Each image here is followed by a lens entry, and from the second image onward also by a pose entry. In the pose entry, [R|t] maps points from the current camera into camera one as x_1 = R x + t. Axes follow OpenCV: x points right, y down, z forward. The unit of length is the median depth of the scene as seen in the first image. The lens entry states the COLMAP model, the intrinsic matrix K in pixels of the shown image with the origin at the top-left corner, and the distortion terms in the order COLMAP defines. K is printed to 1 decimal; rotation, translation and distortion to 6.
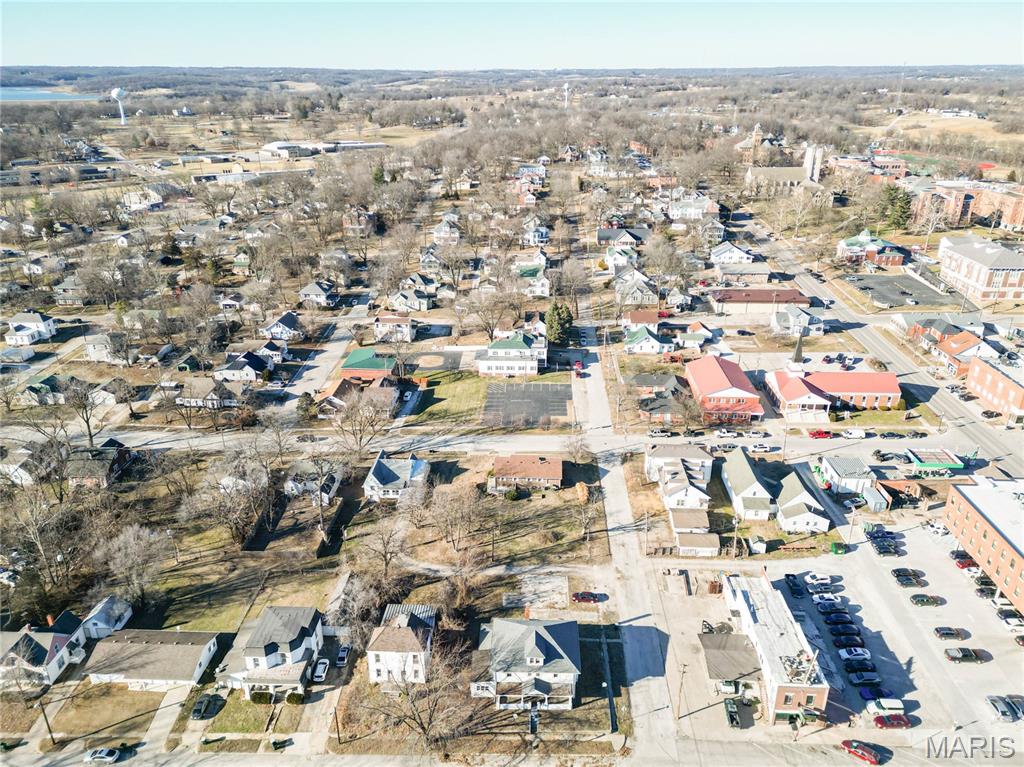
lens RADIAL K [[720.1, 0, 510.8], [0, 720.1, 380.4], [0, 0, 1]] dist [0.095081, -0.095784]
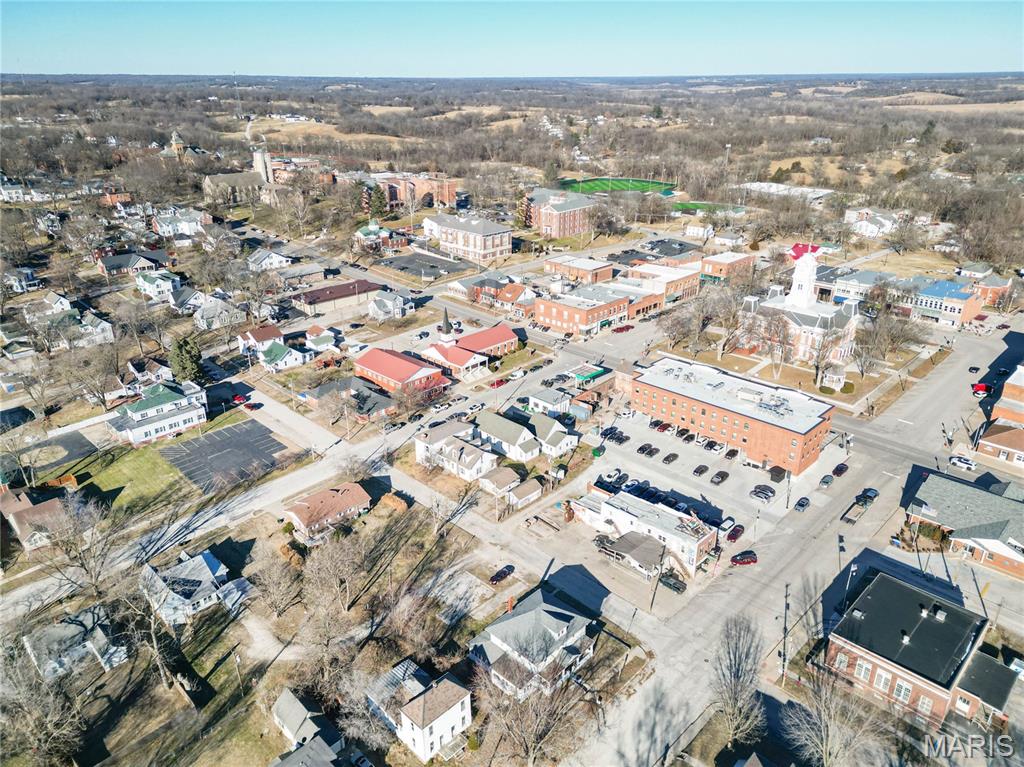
lens RADIAL K [[707.6, 0, 509.2], [0, 707.6, 383.2], [0, 0, 1]] dist [0.090977, -0.086645]
pose [[0.667628, -0.290687, 0.685401, -0.363269], [0.291095, 0.949259, 0.119046, -0.060463], [-0.685228, 0.120038, 0.718369, 0.153449]]
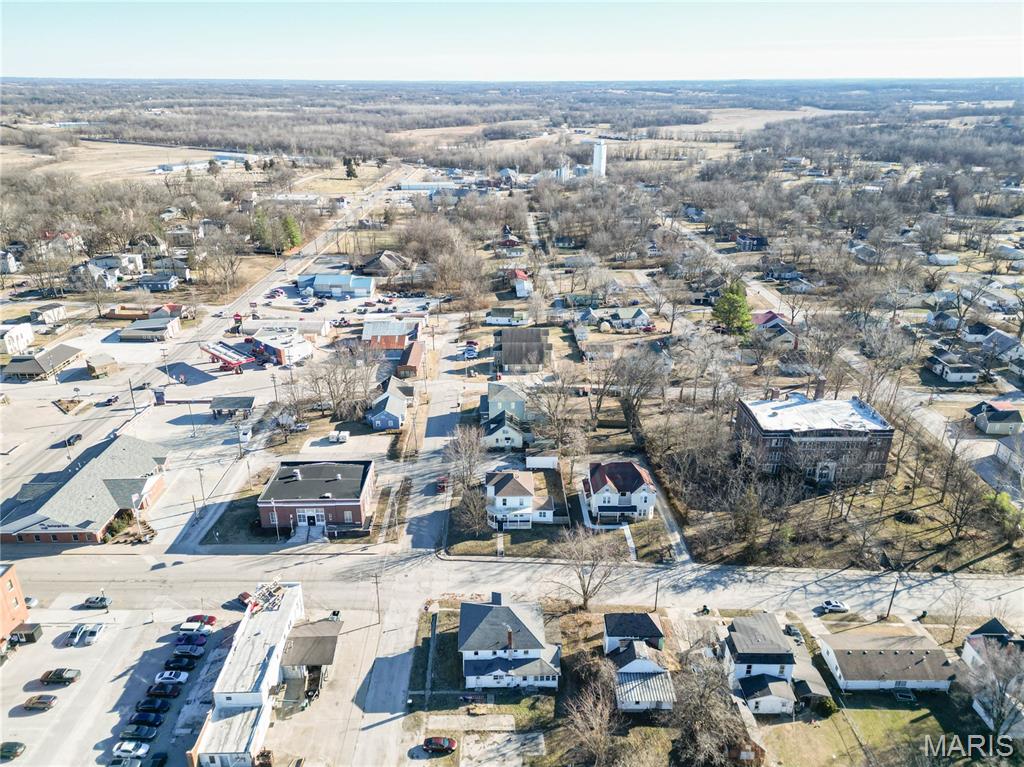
lens RADIAL K [[720.1, 0, 510.8], [0, 720.1, 380.4], [0, 0, 1]] dist [0.095081, -0.095784]
pose [[-0.998047, 0.026295, -0.056665, 0.041868], [-0.022120, 0.699572, 0.714219, -0.379710], [0.058422, 0.714078, -0.697624, 0.898082]]
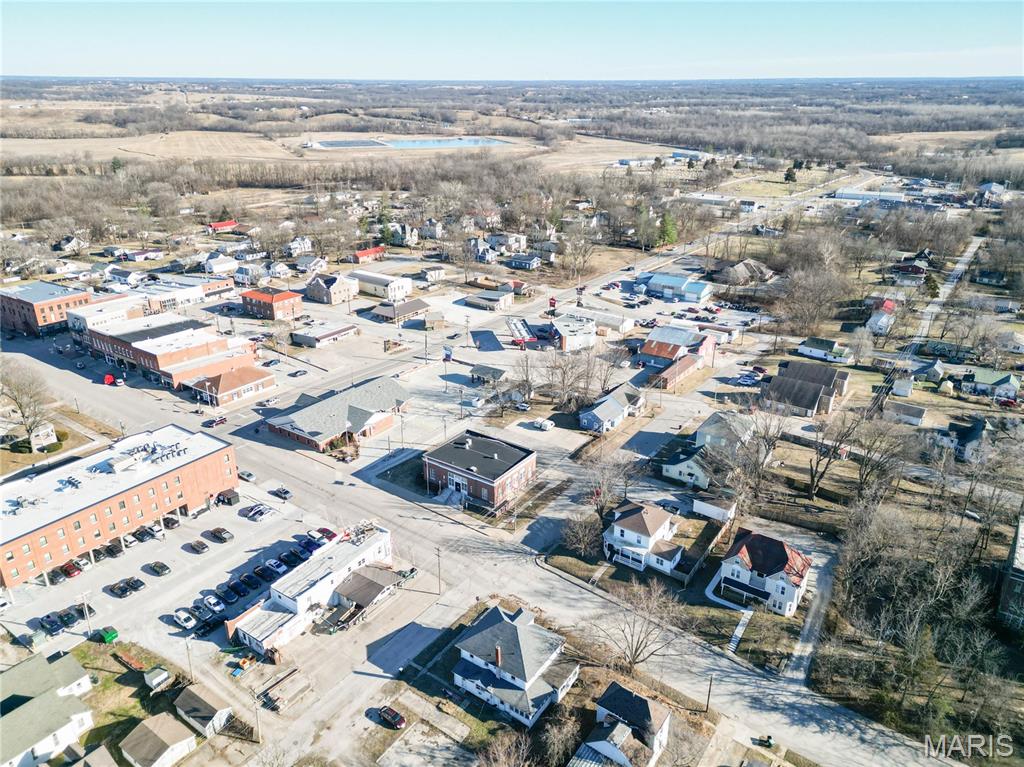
lens RADIAL K [[720.1, 0, 510.8], [0, 720.1, 380.4], [0, 0, 1]] dist [0.095081, -0.095784]
pose [[-0.842084, -0.203398, 0.499524, -0.243427], [0.214823, 0.723040, 0.656554, -0.343455], [-0.494718, 0.660183, -0.565166, 0.810238]]
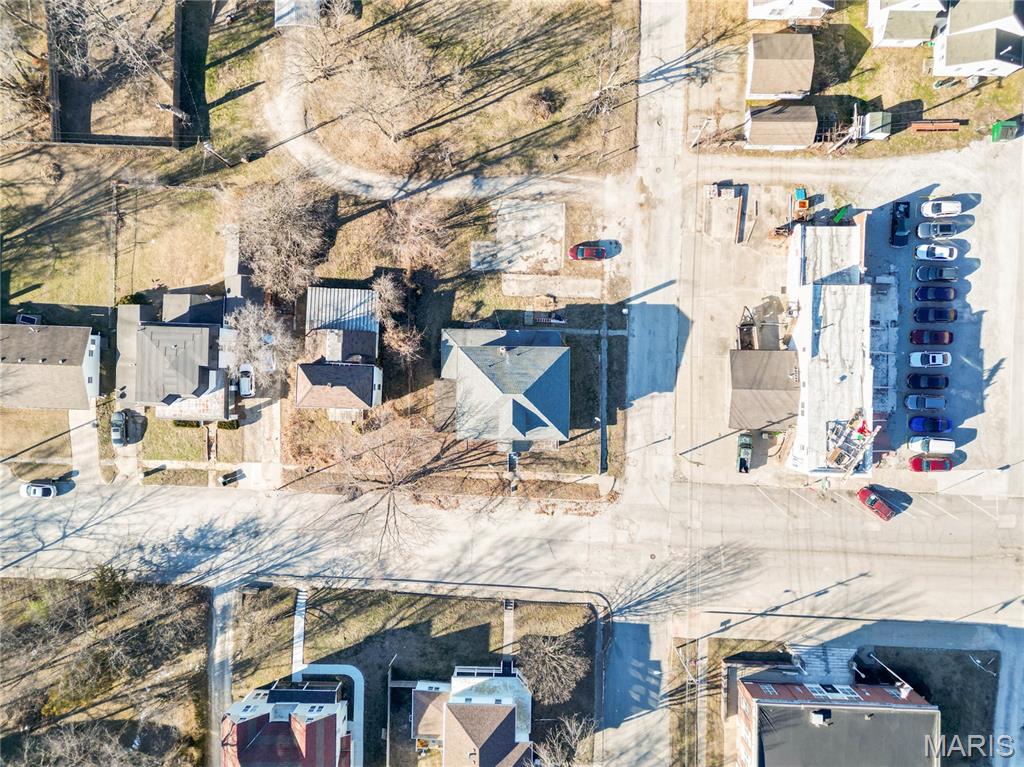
lens RADIAL K [[707.6, 0, 509.2], [0, 707.6, 383.2], [0, 0, 1]] dist [0.090977, -0.086645]
pose [[0.999741, -0.019690, -0.011395, 0.022723], [0.018101, 0.385054, 0.922716, -0.202417], [-0.013781, -0.922684, 0.385311, 0.438086]]
